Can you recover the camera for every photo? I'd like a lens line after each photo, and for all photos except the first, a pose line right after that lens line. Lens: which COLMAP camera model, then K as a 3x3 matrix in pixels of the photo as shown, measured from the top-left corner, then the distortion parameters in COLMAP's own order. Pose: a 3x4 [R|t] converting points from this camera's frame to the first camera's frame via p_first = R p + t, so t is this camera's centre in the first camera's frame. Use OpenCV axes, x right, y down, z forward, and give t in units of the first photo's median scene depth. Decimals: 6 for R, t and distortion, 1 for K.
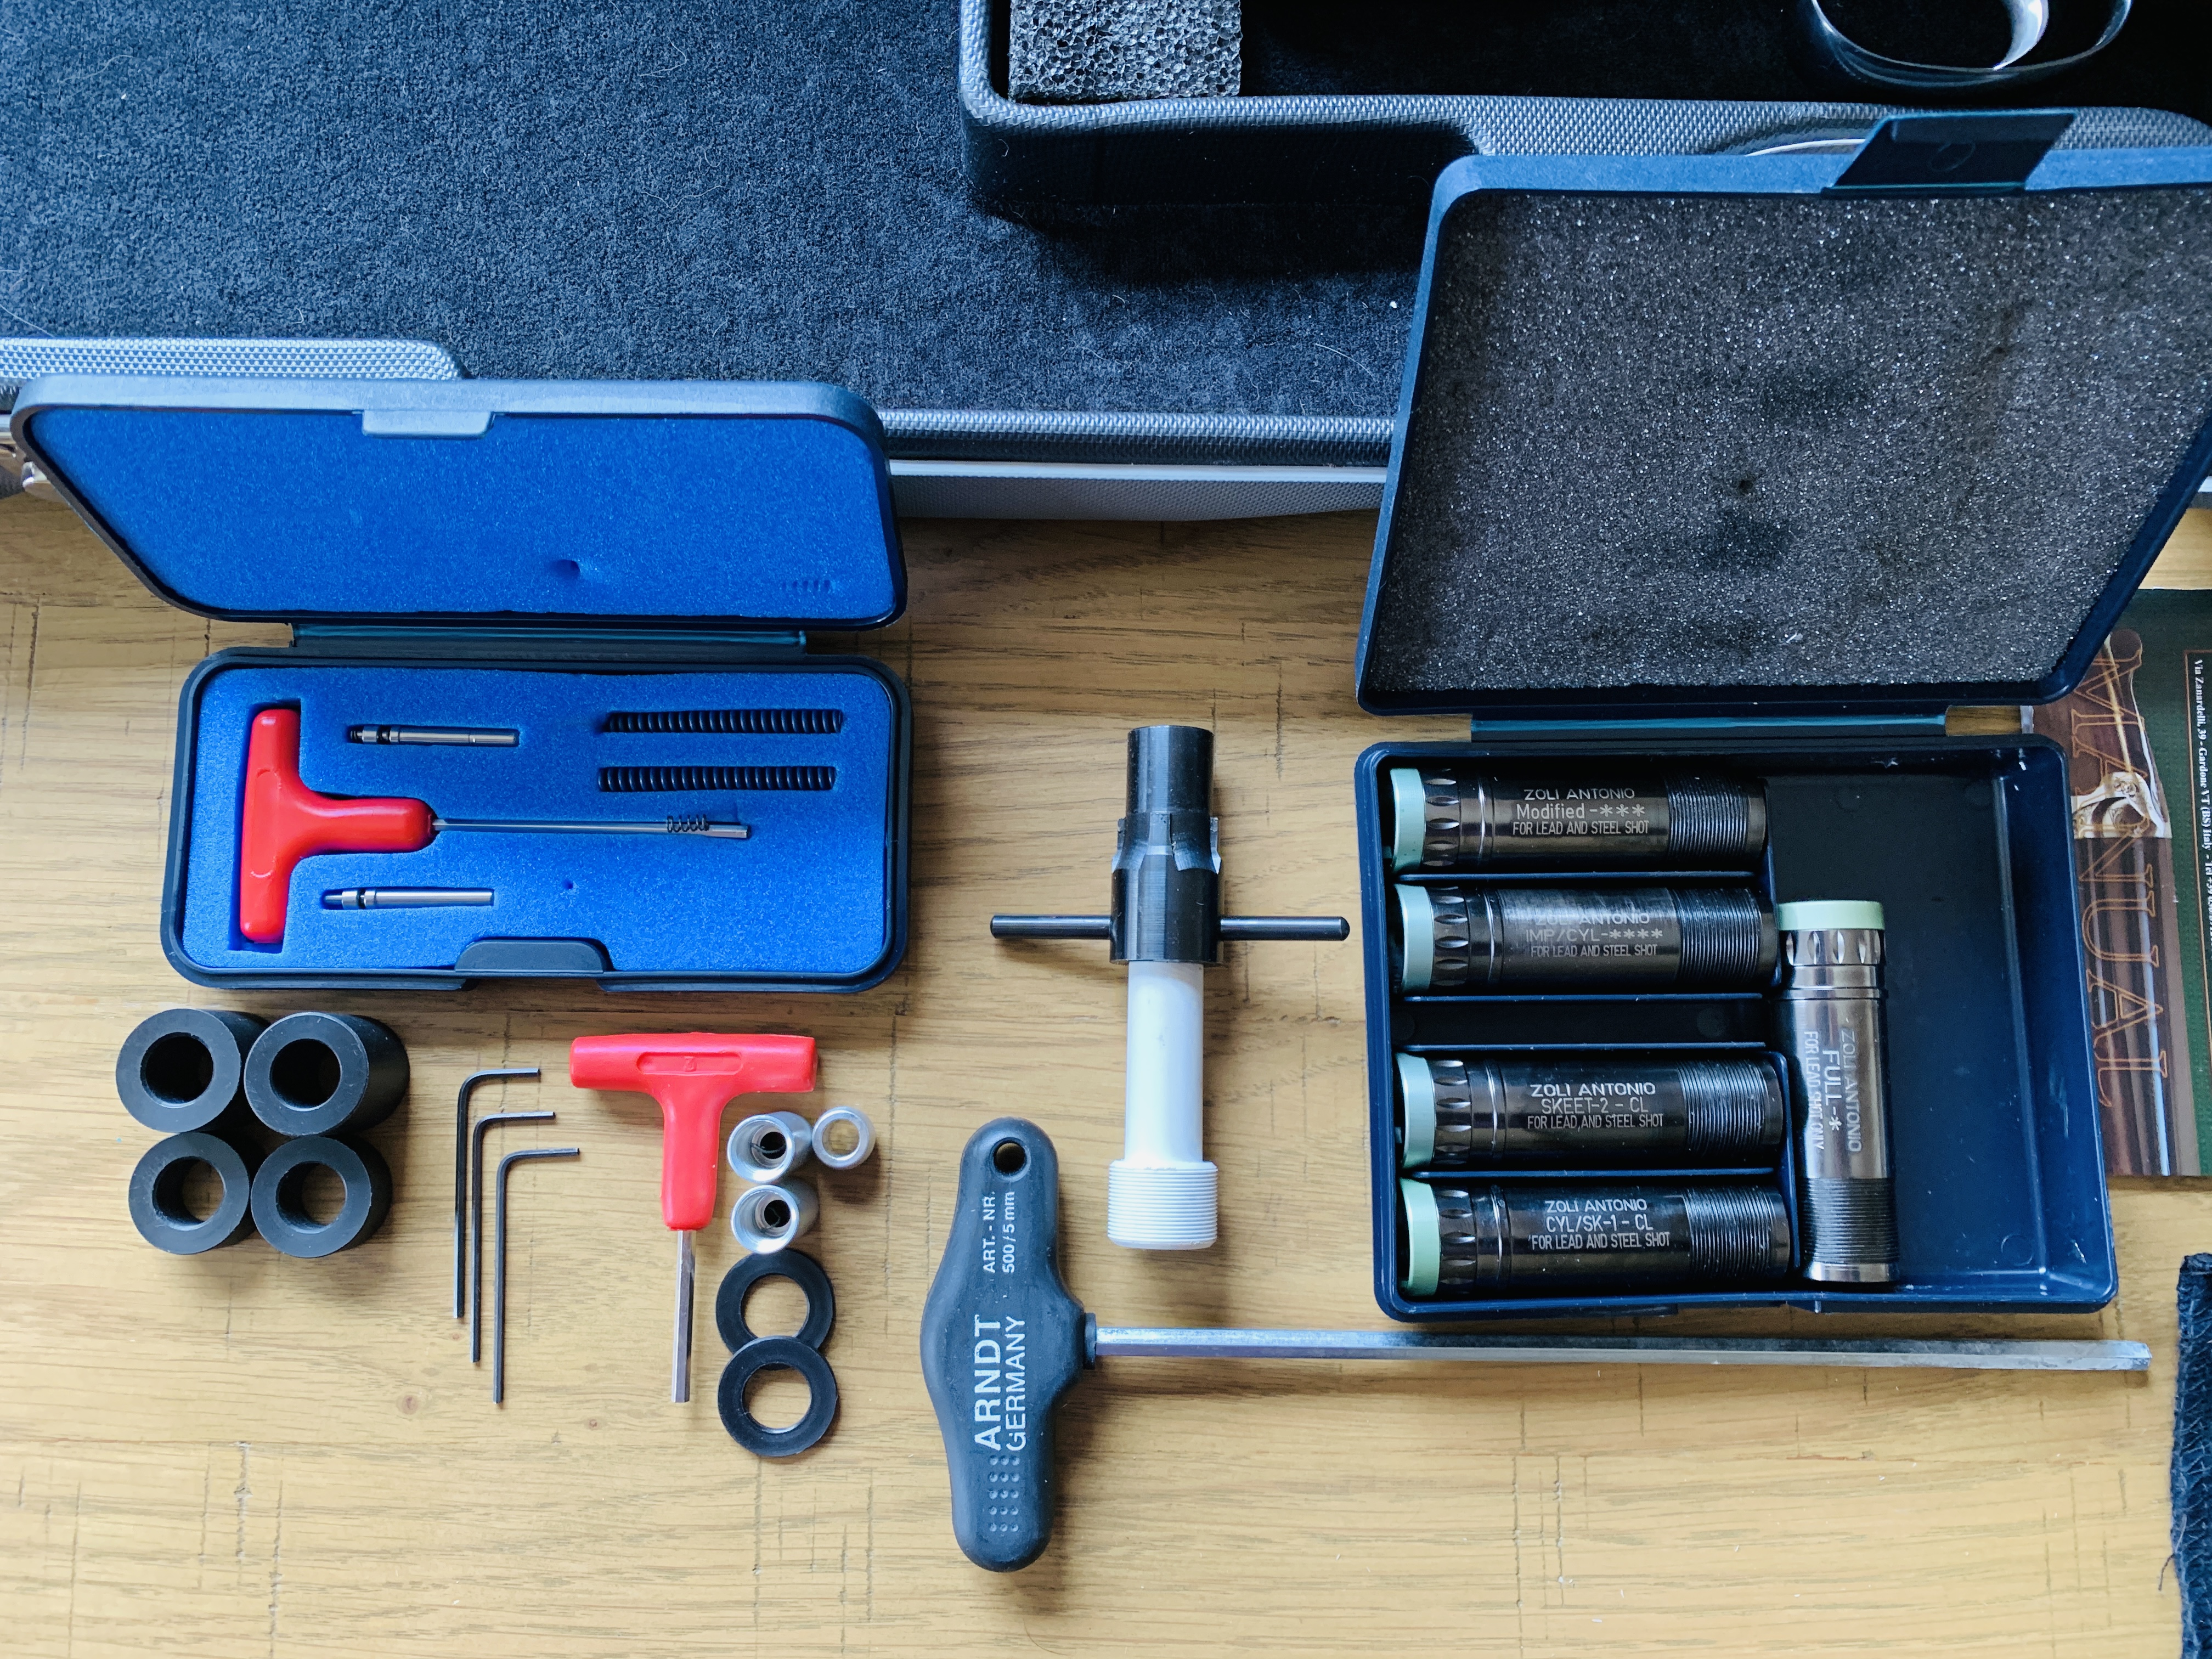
lens RADIAL K [[1675.5, 0, 1187.8], [0, 1675.5, 828.5], [0, 0, 1]] dist [-0.007198, 0.002779]
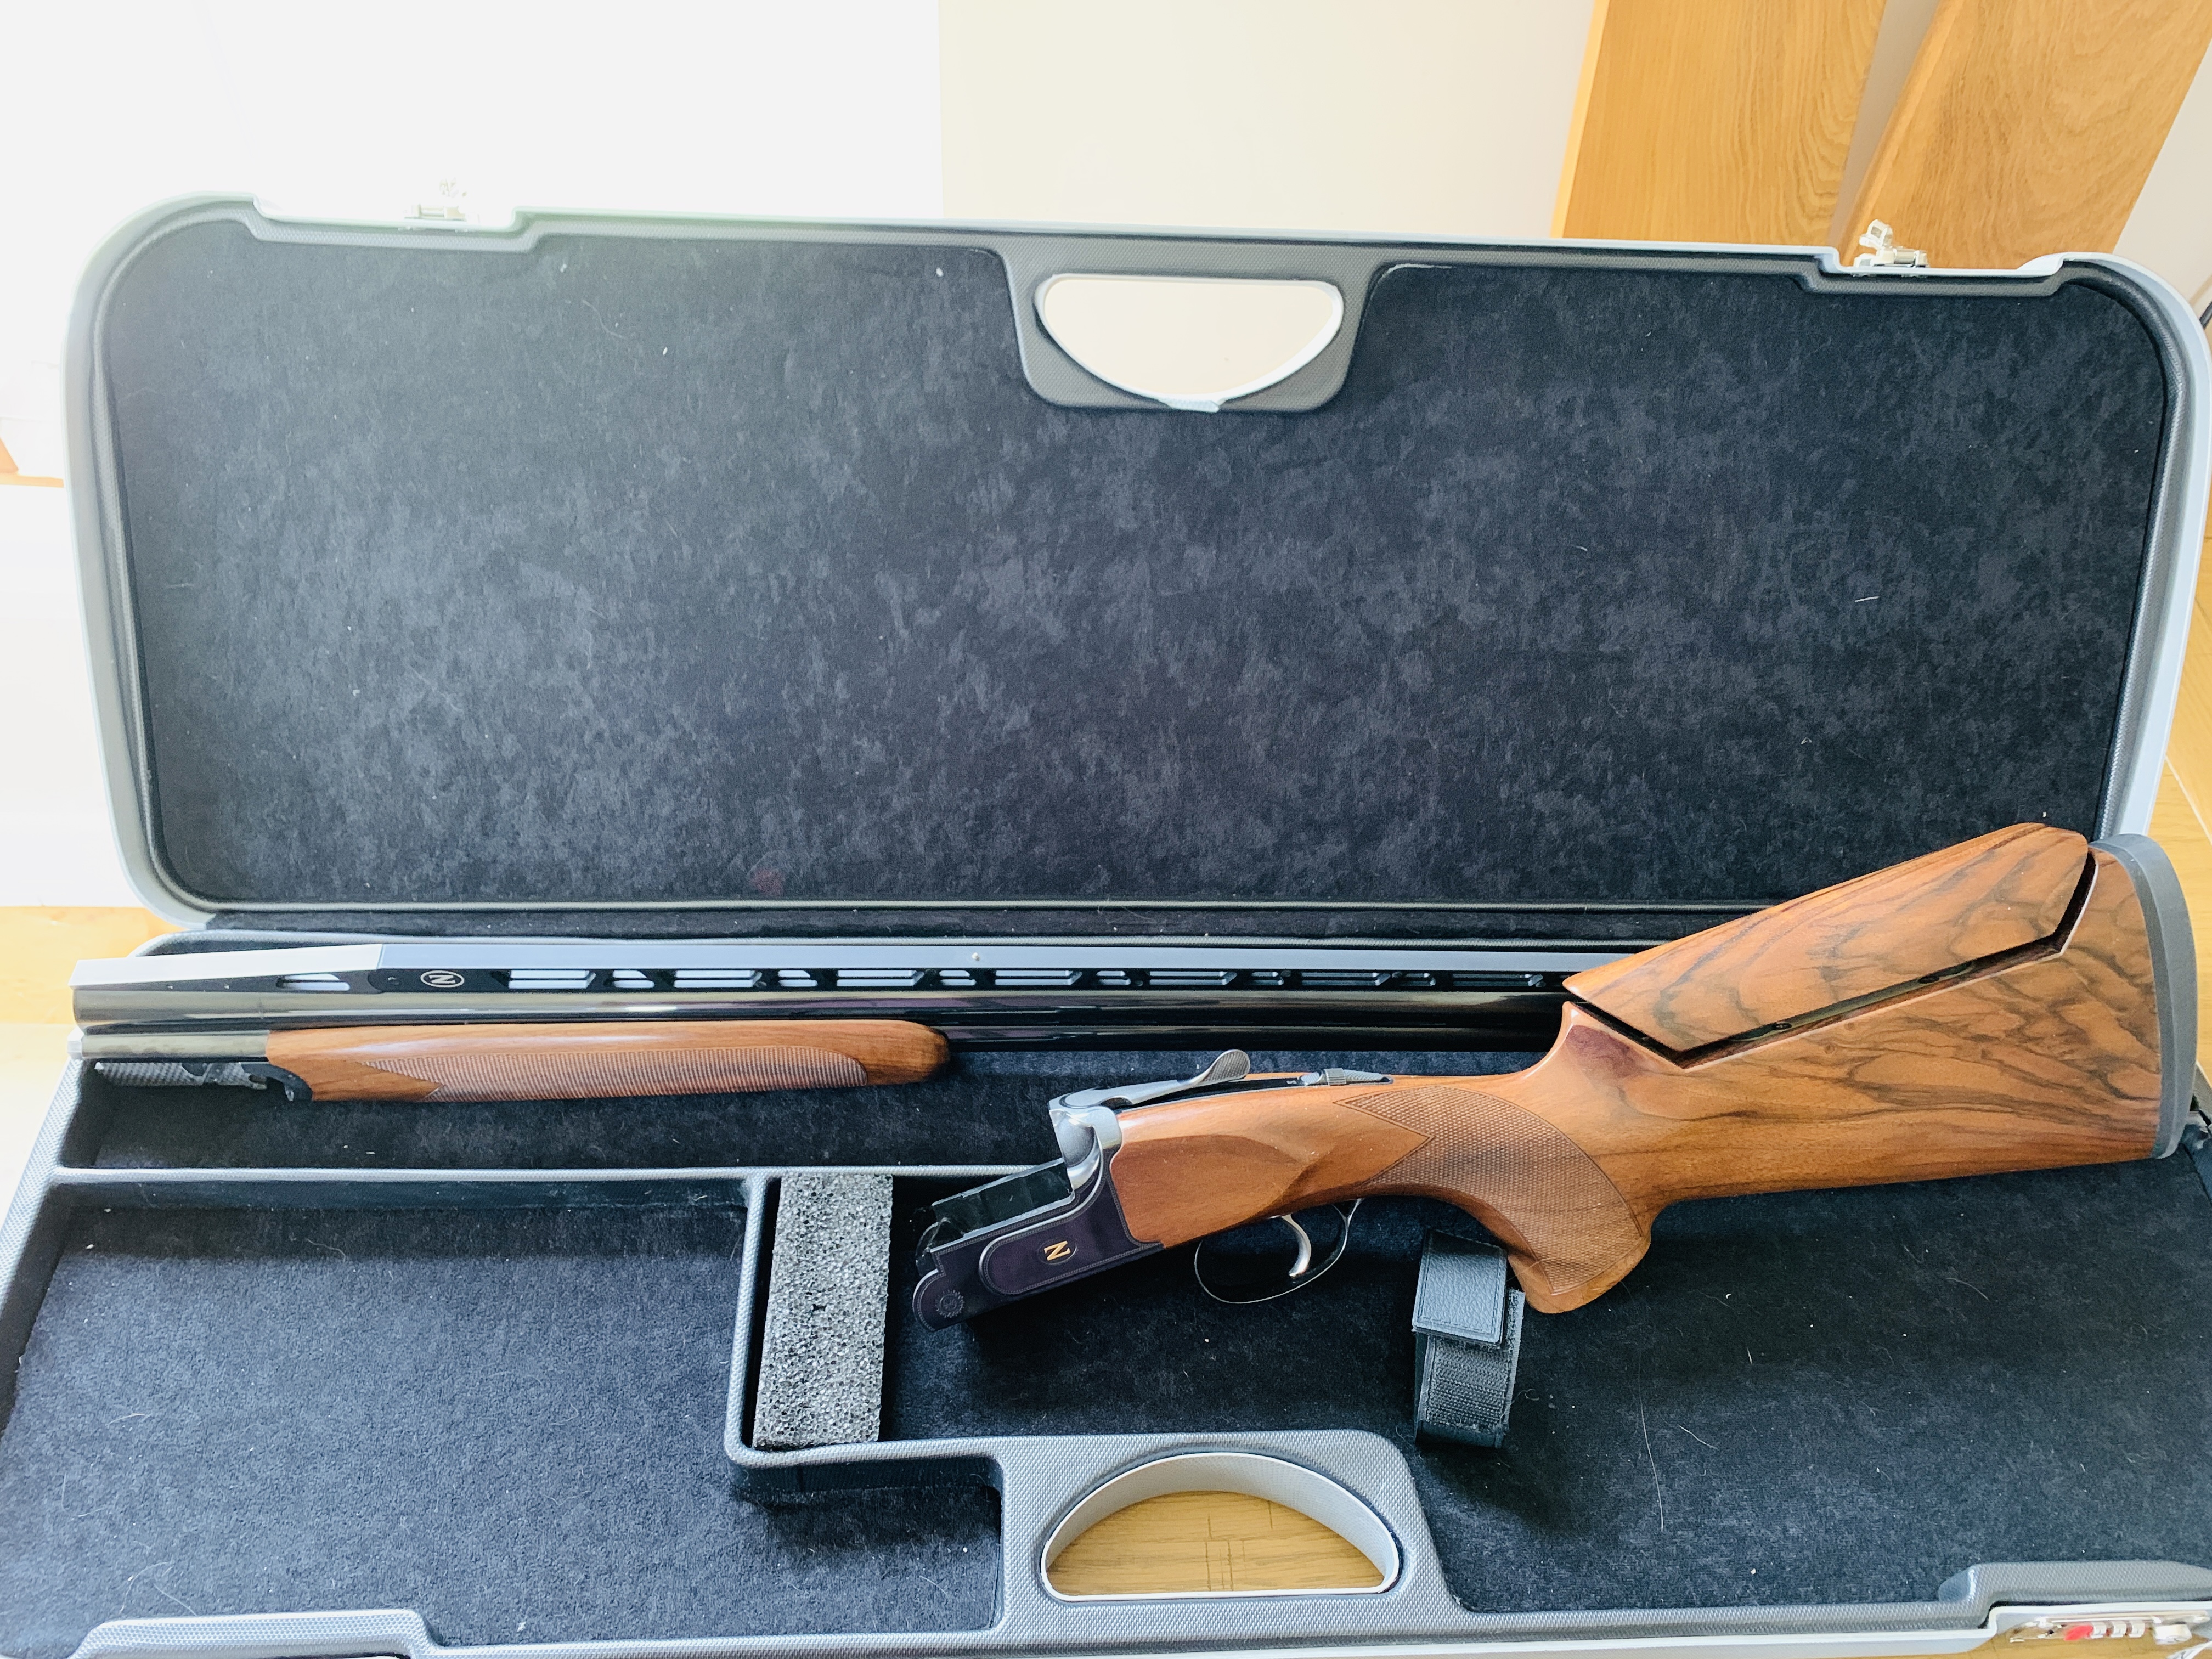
lens RADIAL K [[1646.7, 0, 1133.5], [0, 1646.7, 828.9], [0, 0, 1]] dist [0.008561, -0.010614]
pose [[0.997761, -0.019467, 0.063977, 0.204056], [0.049648, 0.856563, -0.513648, -0.057877], [-0.044801, 0.515675, 0.855612, -0.907812]]
